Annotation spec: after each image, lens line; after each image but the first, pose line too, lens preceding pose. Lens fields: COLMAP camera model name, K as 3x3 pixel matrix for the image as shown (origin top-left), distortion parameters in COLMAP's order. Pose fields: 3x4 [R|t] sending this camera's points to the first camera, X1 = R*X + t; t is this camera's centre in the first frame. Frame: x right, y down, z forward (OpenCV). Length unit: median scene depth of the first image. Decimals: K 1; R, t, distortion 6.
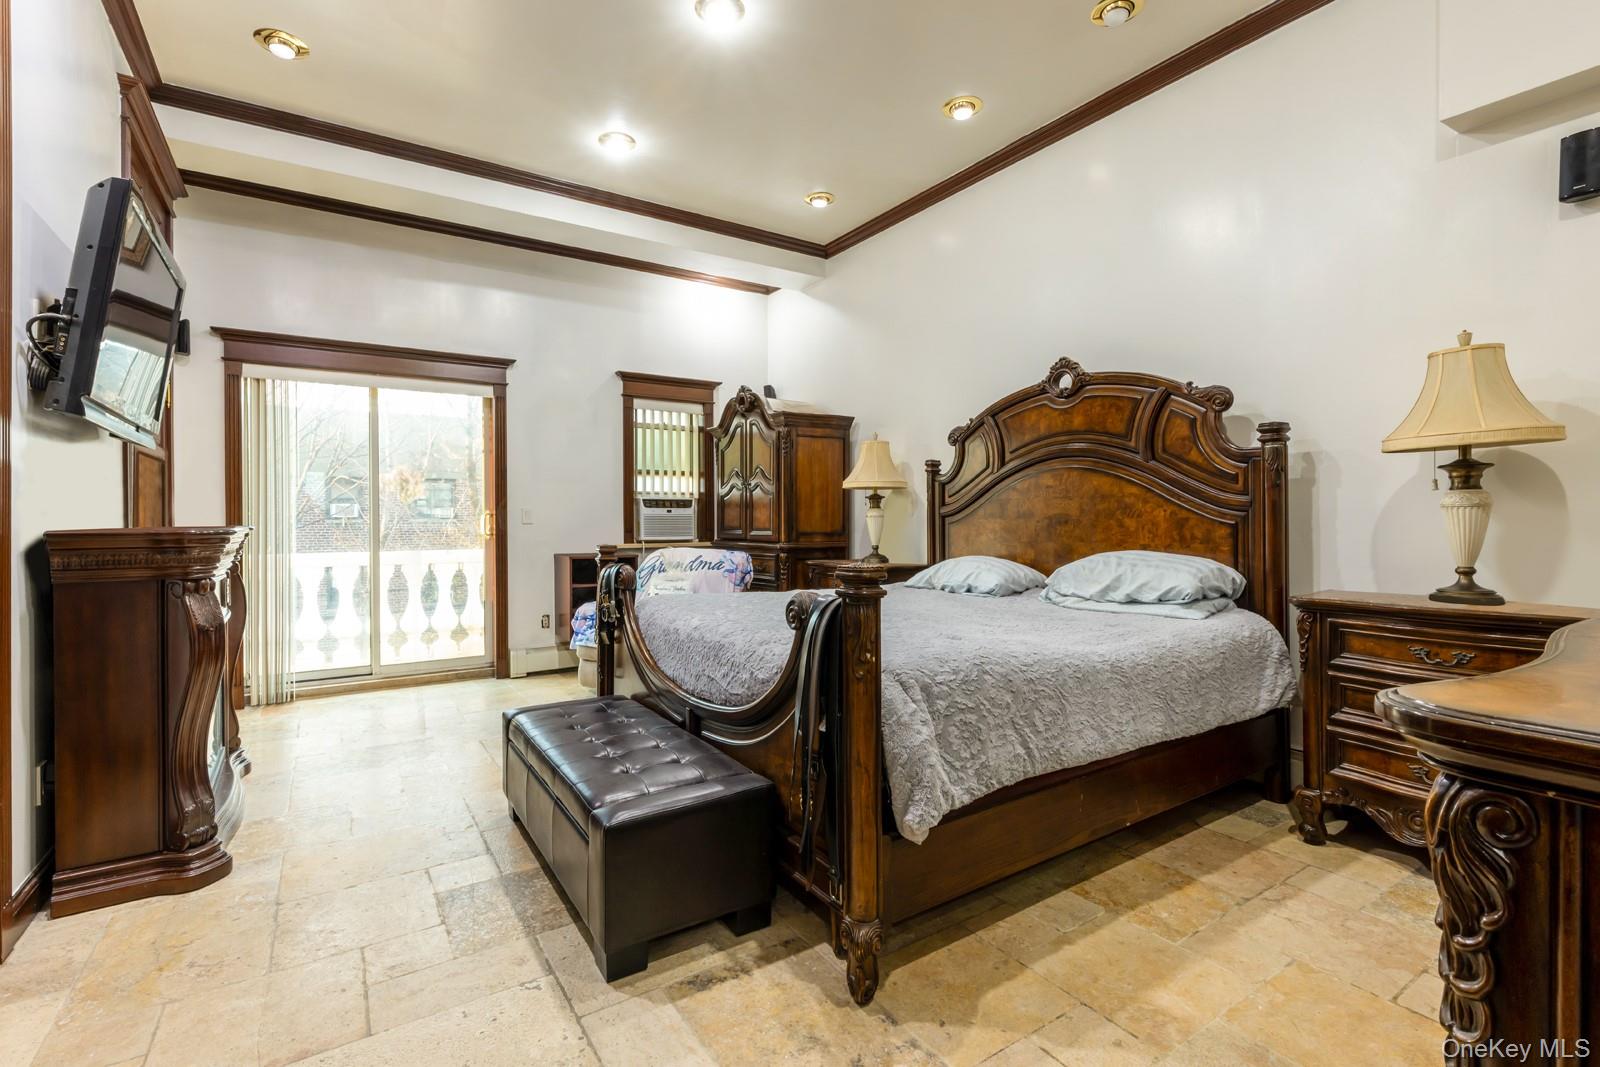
lens RADIAL K [[726.3, 0, 802.2], [0, 726.3, 524.2], [0, 0, 1]] dist [0.003371, 0.000083]
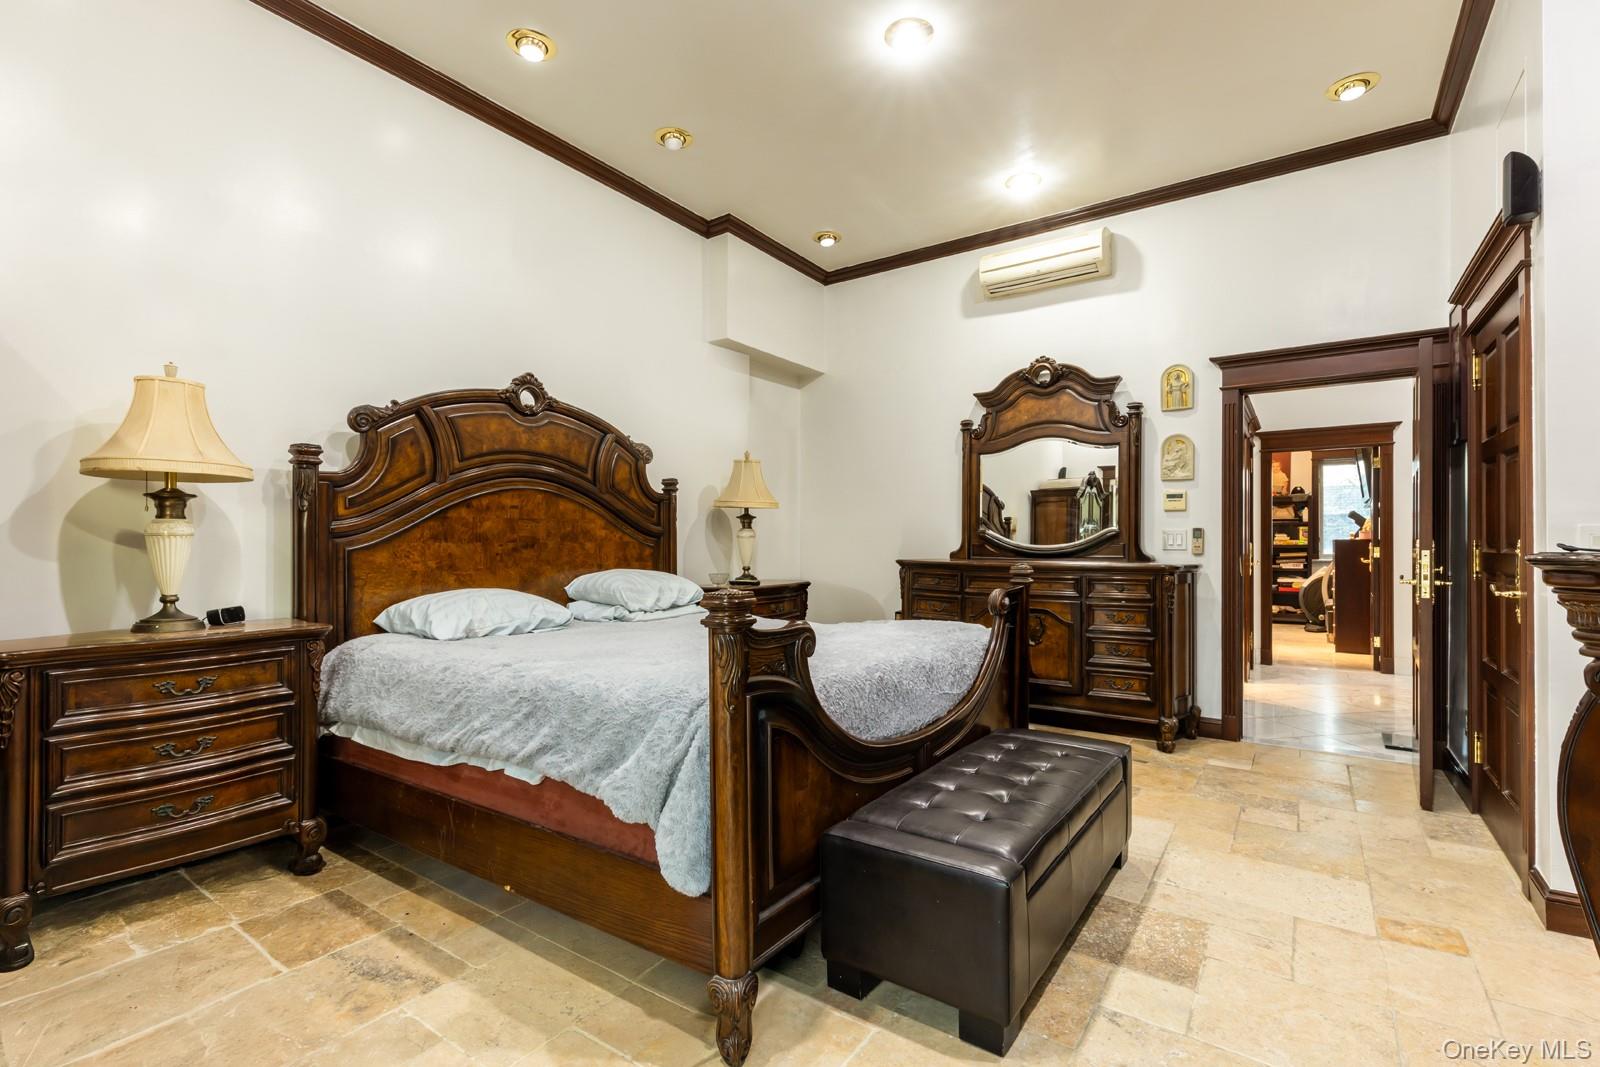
lens RADIAL K [[726.3, 0, 802.1], [0, 726.3, 541.6], [0, 0, 1]] dist [0.003371, 0.000083]
pose [[-0.372421, 0.010780, 0.928001, -0.696118], [0.010907, 0.999914, -0.007238, 0.003089], [-0.928000, 0.007426, -0.372507, 1.080689]]
